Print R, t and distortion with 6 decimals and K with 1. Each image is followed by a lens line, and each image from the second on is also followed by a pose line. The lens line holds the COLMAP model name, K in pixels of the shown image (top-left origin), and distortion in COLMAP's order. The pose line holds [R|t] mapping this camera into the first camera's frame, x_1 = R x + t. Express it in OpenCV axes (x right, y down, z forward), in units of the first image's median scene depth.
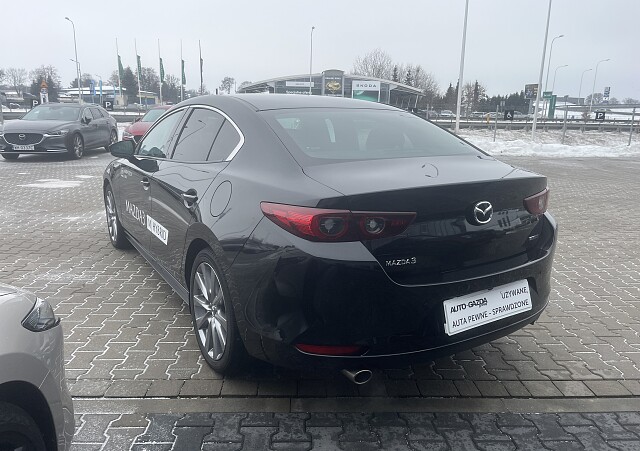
lens RADIAL K [[487.1, 0, 320.0], [0, 487.1, 225.5], [0, 0, 1]] dist [0.068163, -0.097322]
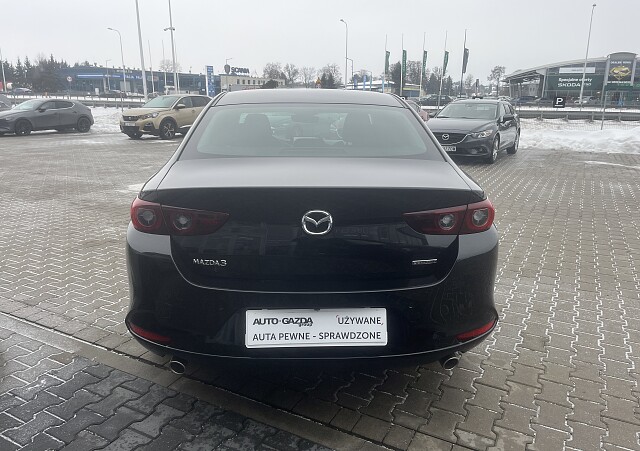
lens RADIAL K [[487.1, 0, 320.0], [0, 487.1, 225.5], [0, 0, 1]] dist [0.068163, -0.097322]
pose [[0.866039, 0.115431, -0.486470, 0.764706], [-0.107572, 0.993216, 0.044167, -0.060726], [0.488268, 0.014080, 0.872580, 0.230685]]
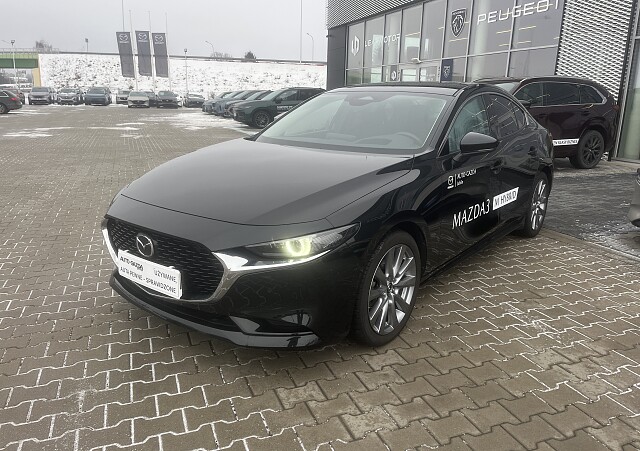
lens RADIAL K [[485.9, 0, 316.5], [0, 485.9, 216.3], [0, 0, 1]] dist [0.075603, -0.083333]
pose [[0.331325, 0.210063, -0.919836, 1.535490], [-0.234969, 0.962556, 0.135183, -0.221444], [0.913791, 0.171344, 0.368277, 0.921310]]
